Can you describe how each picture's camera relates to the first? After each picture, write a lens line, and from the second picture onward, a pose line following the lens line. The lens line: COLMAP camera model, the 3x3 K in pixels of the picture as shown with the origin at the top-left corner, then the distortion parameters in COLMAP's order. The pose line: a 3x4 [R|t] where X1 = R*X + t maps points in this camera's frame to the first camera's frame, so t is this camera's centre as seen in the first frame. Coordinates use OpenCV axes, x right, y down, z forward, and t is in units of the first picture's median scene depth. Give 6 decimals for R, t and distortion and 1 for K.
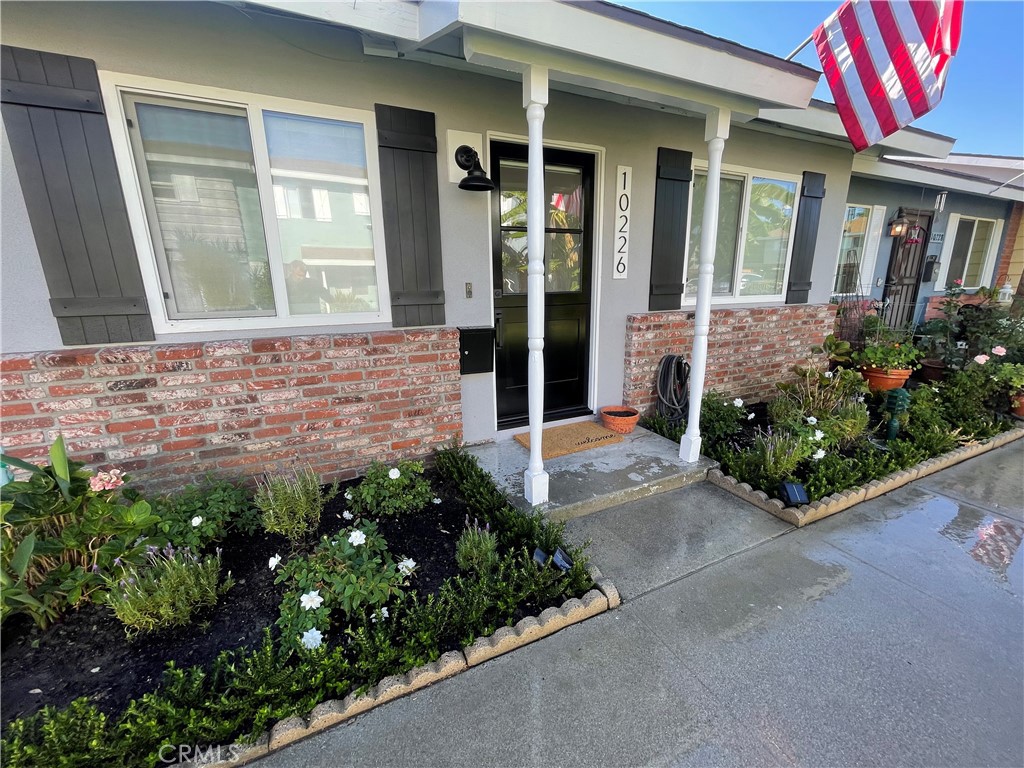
lens RADIAL K [[413.5, 0, 512.0], [0, 413.5, 384.7], [0, 0, 1]] dist [-0.000228, 0.000176]
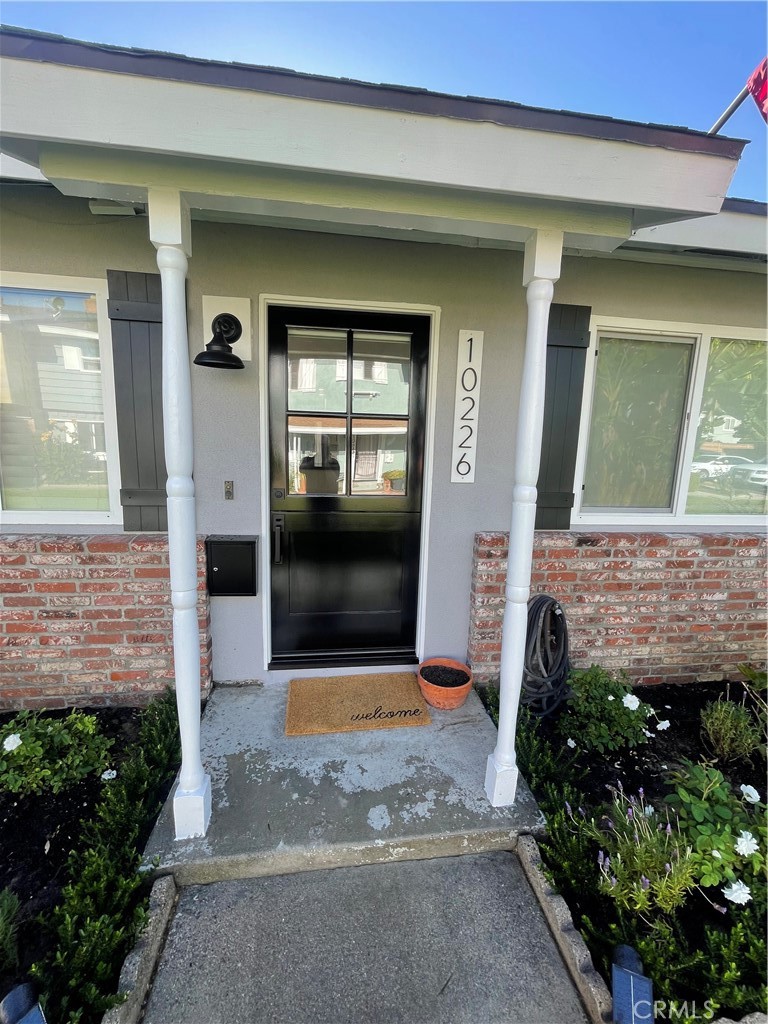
lens RADIAL K [[413.5, 0, 381.8], [0, 413.5, 510.9], [0, 0, 1]] dist [-0.000228, 0.000176]
pose [[0.951724, 0.090090, -0.293436, 0.405544], [-0.115120, 0.990942, -0.069141, -0.169620], [0.284549, 0.099583, 0.953475, 0.341465]]
